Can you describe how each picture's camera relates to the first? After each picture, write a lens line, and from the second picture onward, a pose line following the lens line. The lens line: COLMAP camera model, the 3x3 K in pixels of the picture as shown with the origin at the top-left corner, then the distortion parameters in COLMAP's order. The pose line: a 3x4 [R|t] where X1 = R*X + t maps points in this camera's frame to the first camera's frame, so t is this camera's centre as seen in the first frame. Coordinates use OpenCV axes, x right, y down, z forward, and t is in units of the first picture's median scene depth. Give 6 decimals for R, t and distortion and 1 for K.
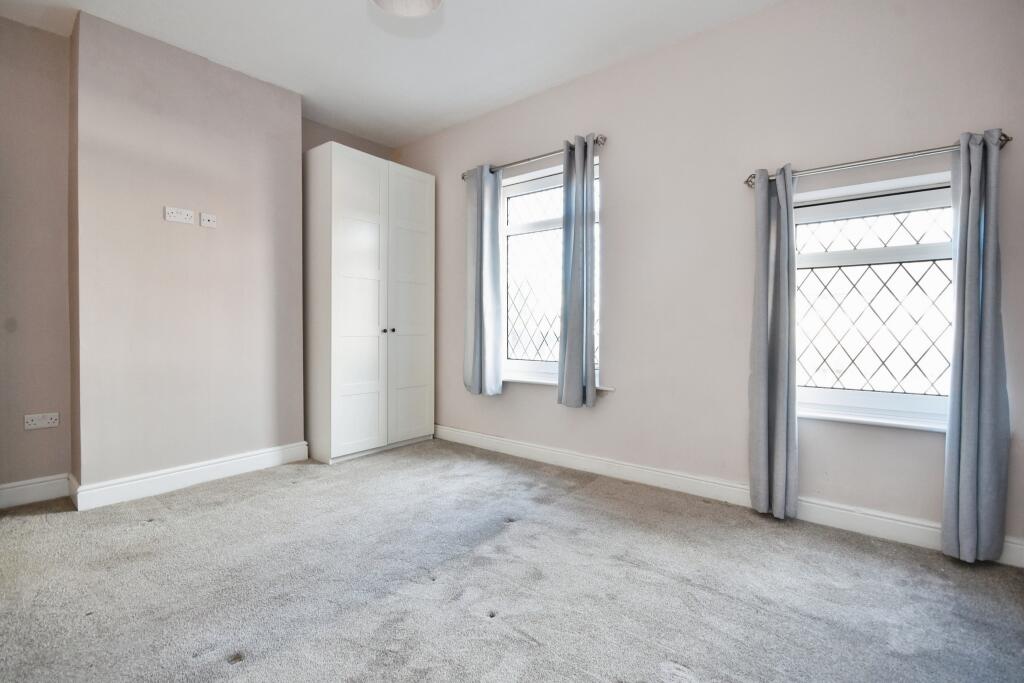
lens RADIAL K [[469.8, 0, 513.5], [0, 469.8, 337.8], [0, 0, 1]] dist [-0.005604, 0.000306]
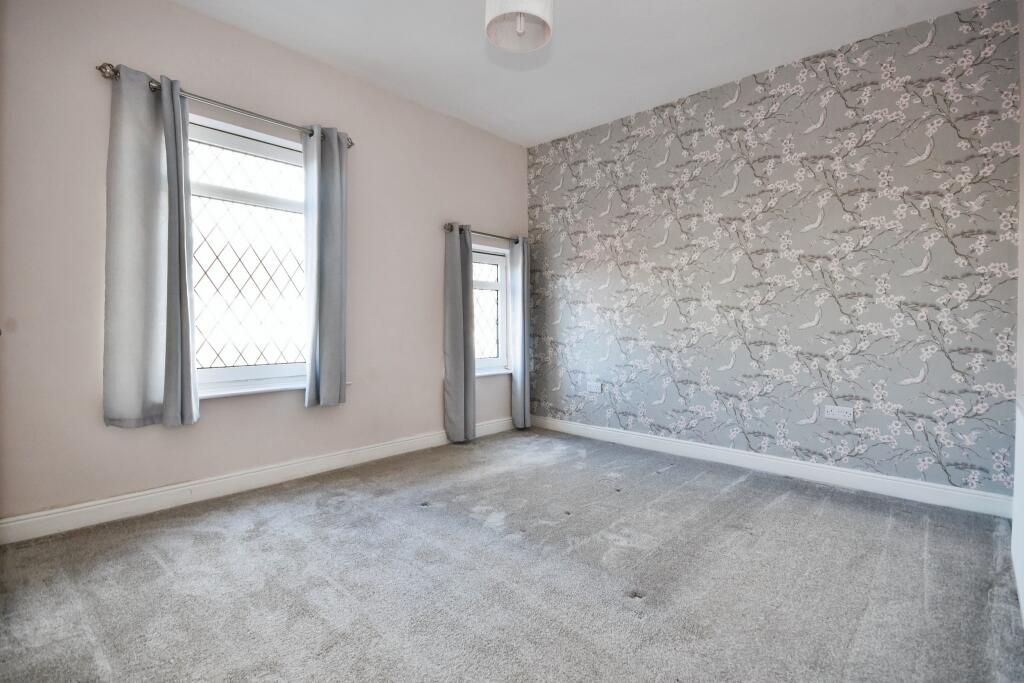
lens RADIAL K [[469.8, 0, 513.9], [0, 469.8, 338.8], [0, 0, 1]] dist [-0.005604, 0.000306]
pose [[0.080982, -0.030418, 0.996251, -0.839814], [0.026383, 0.999249, 0.028365, -0.008997], [-0.996366, 0.023987, 0.081724, 0.566693]]
